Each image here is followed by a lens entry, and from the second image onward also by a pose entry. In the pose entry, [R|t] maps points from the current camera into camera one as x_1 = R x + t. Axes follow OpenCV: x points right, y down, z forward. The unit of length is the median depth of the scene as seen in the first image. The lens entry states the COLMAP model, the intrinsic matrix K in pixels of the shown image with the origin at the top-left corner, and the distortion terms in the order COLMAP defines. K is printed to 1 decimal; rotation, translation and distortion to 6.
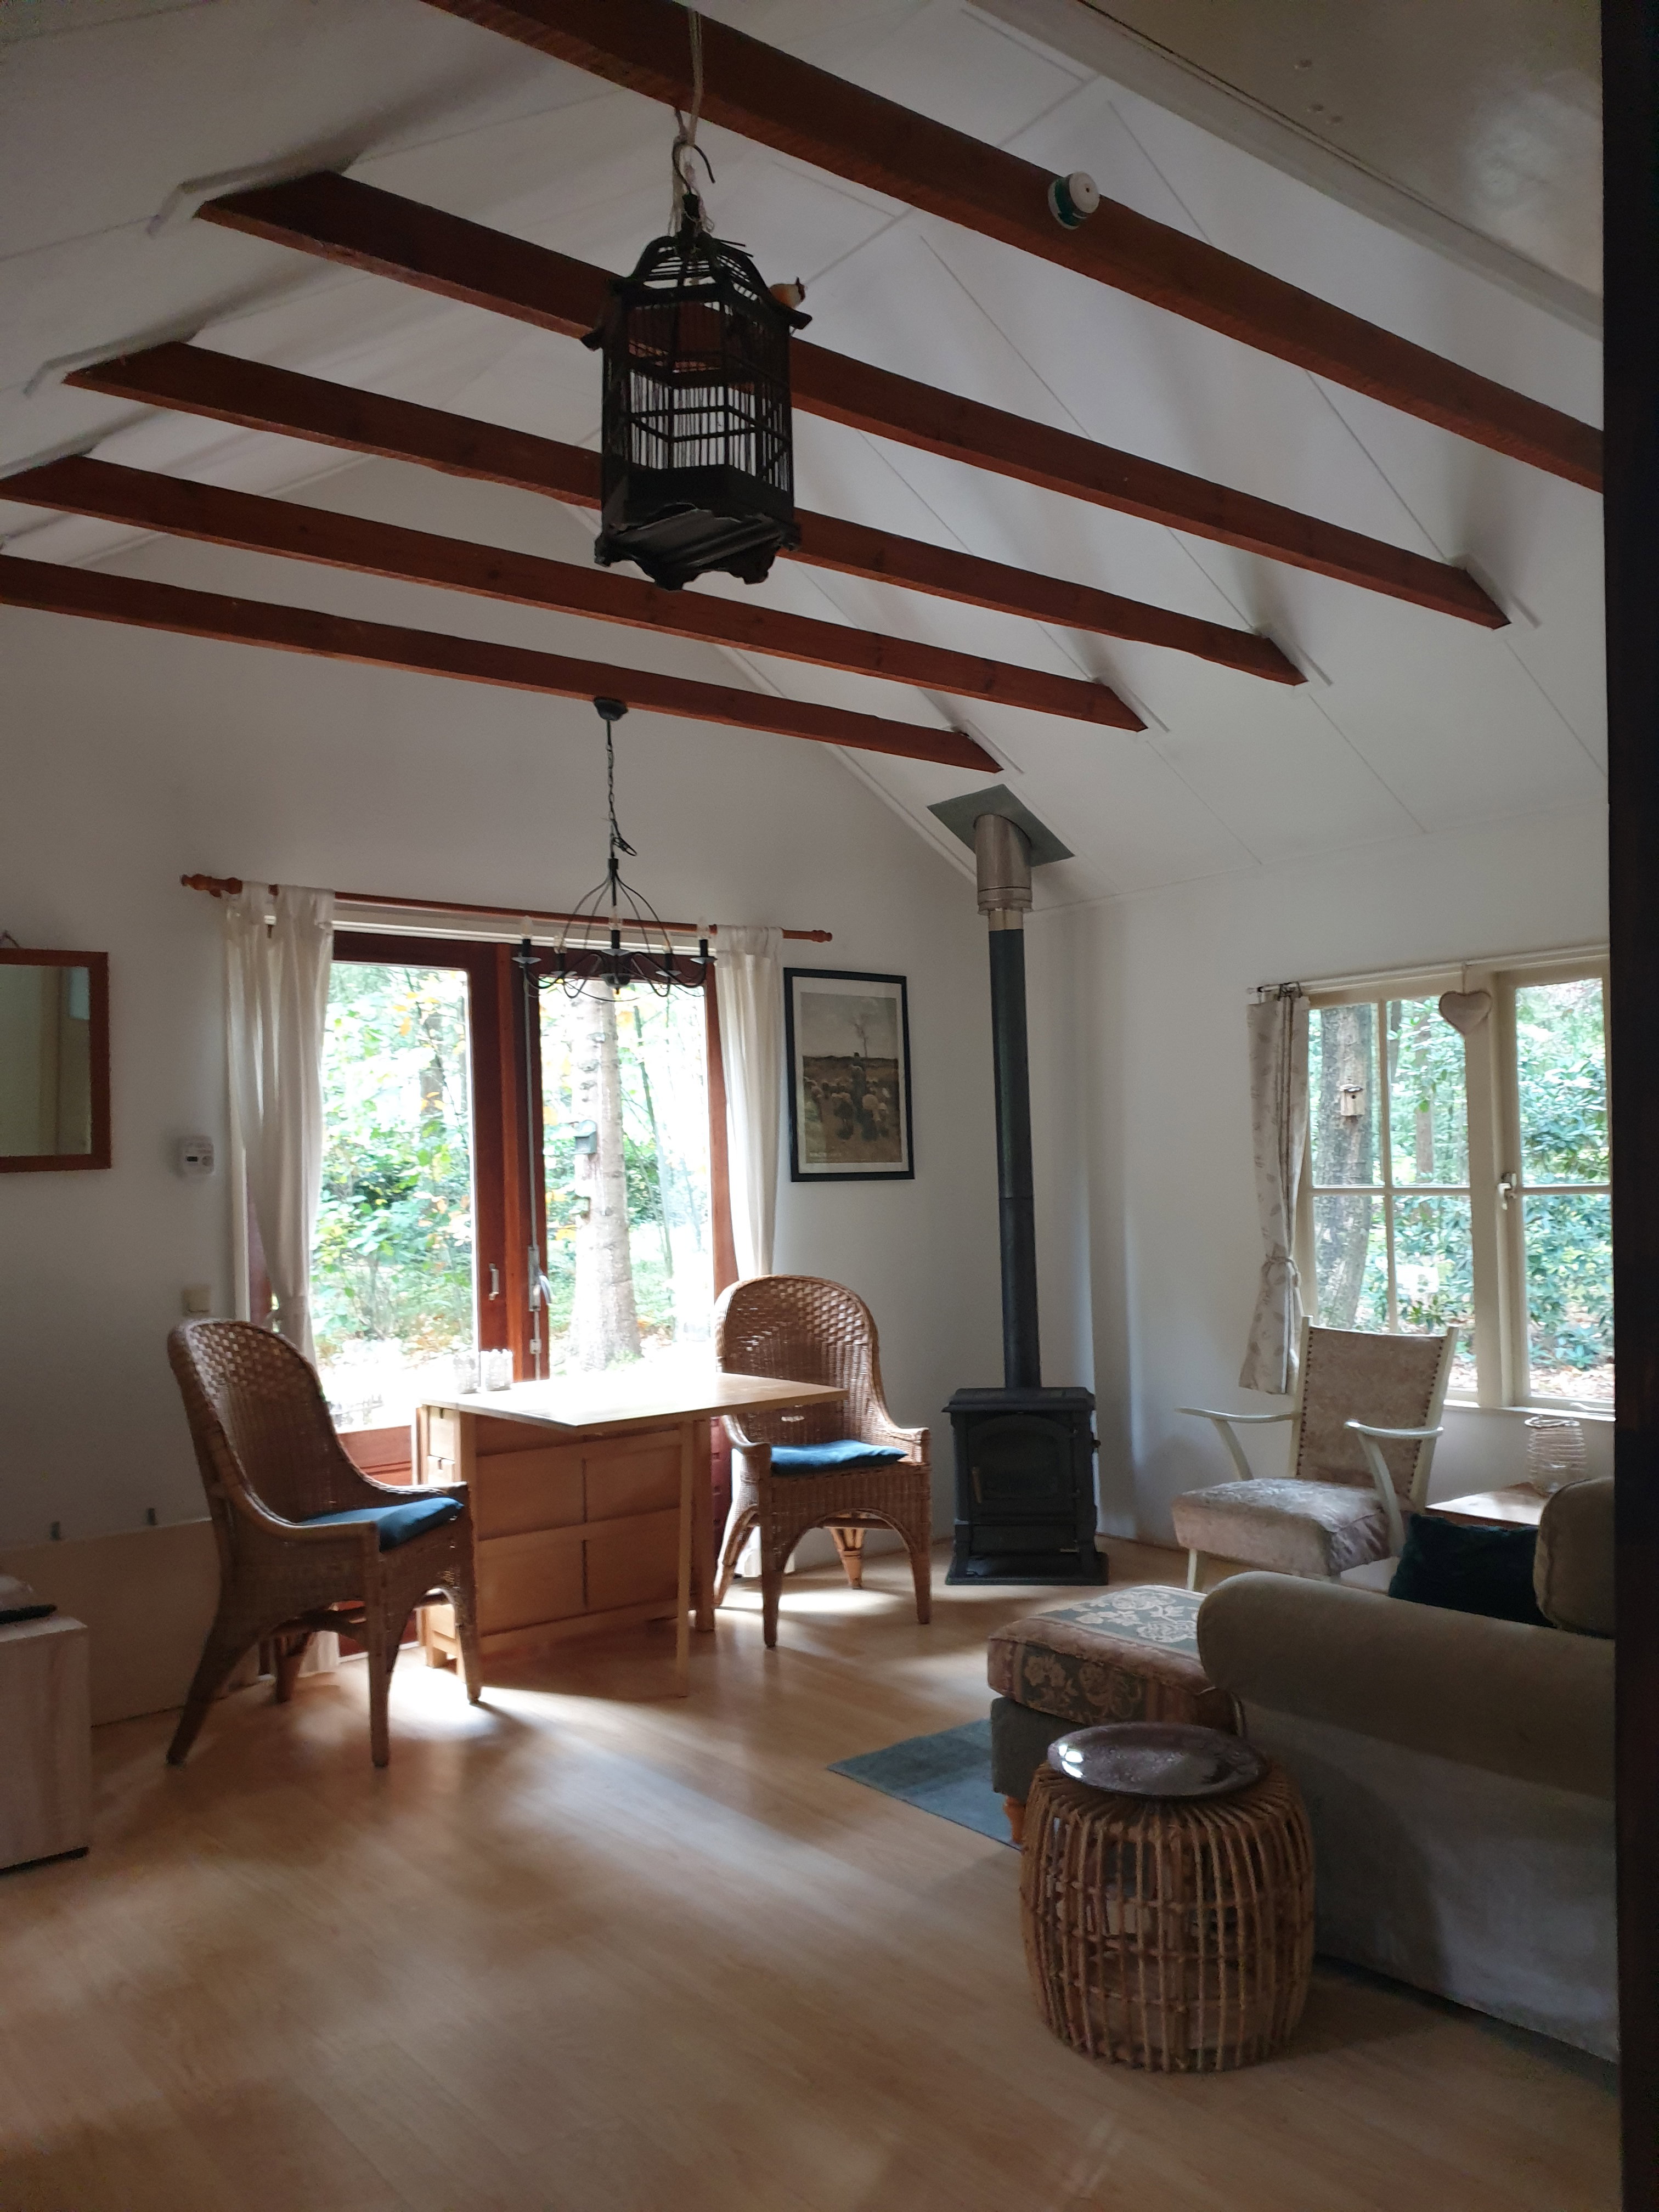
lens RADIAL K [[1756.1, 0, 838.5], [0, 1756.1, 1121.0], [0, 0, 1]] dist [-0.013943, -0.004087]
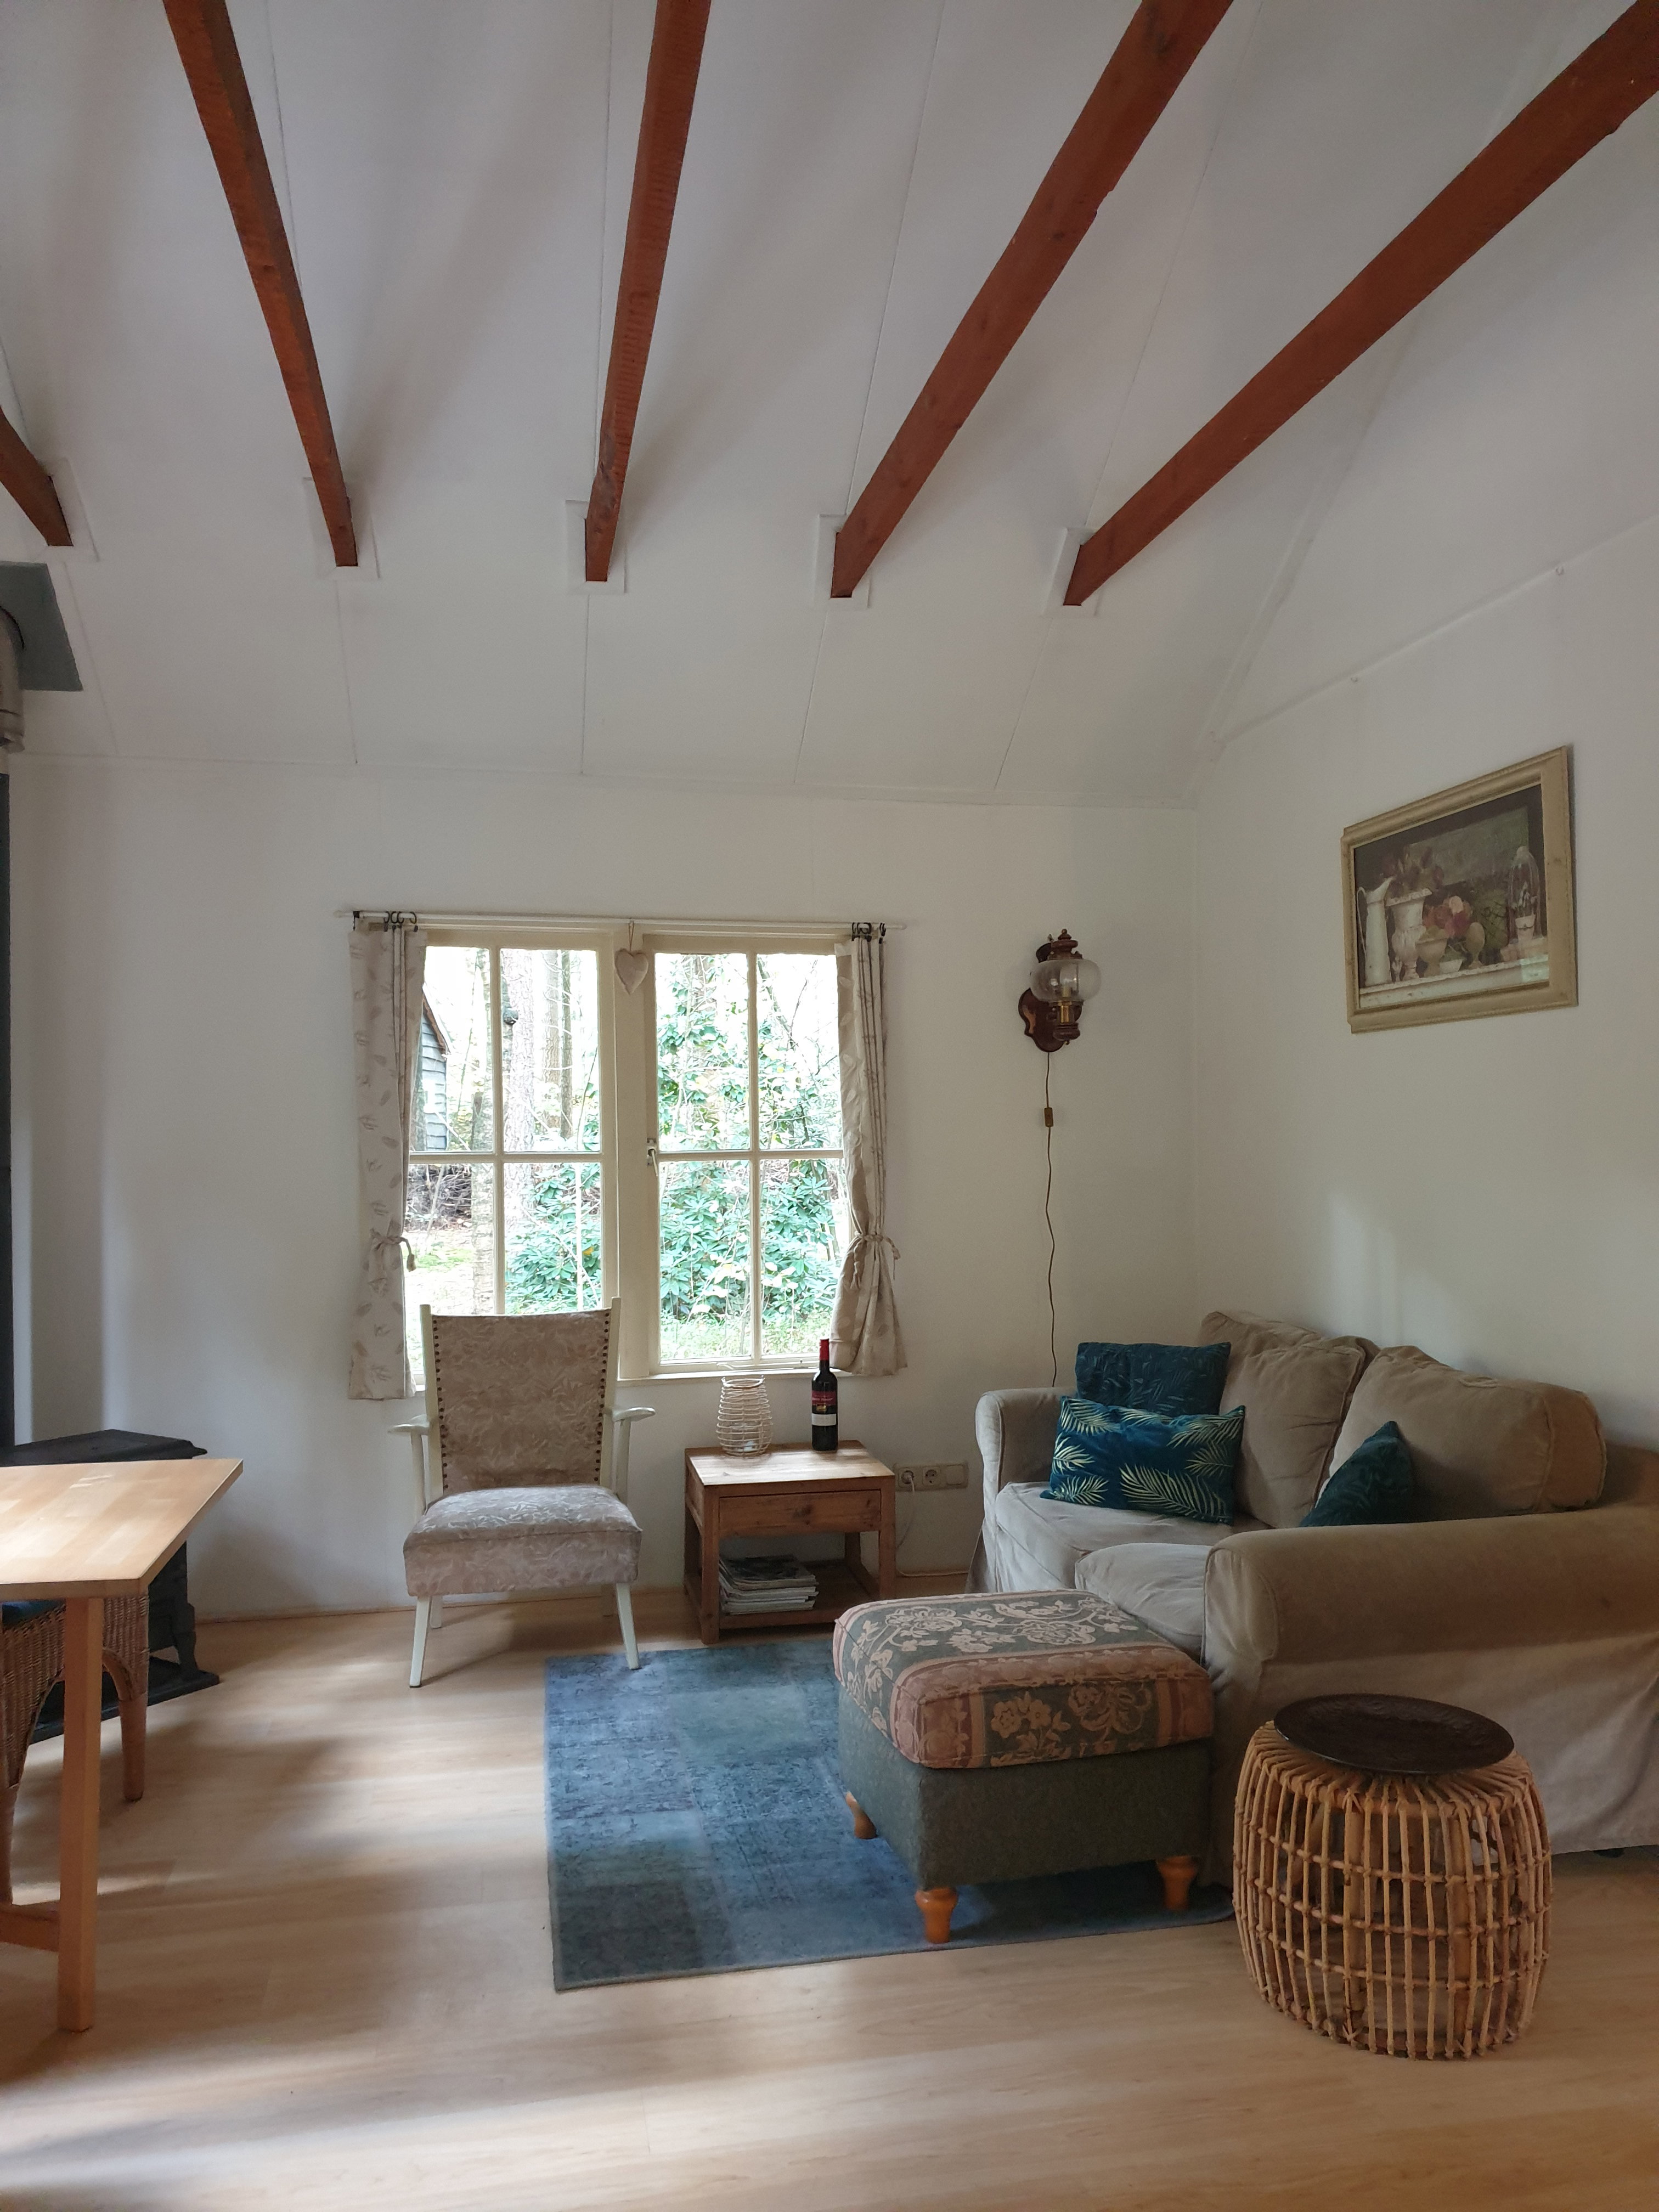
lens RADIAL K [[1756.1, 0, 837.5], [0, 1756.1, 1098.7], [0, 0, 1]] dist [-0.013943, -0.004087]
pose [[0.440844, 0.033237, 0.896968, -0.633639], [-0.025250, 0.999378, -0.024622, 0.041765], [-0.897229, -0.011794, 0.441409, 0.670858]]
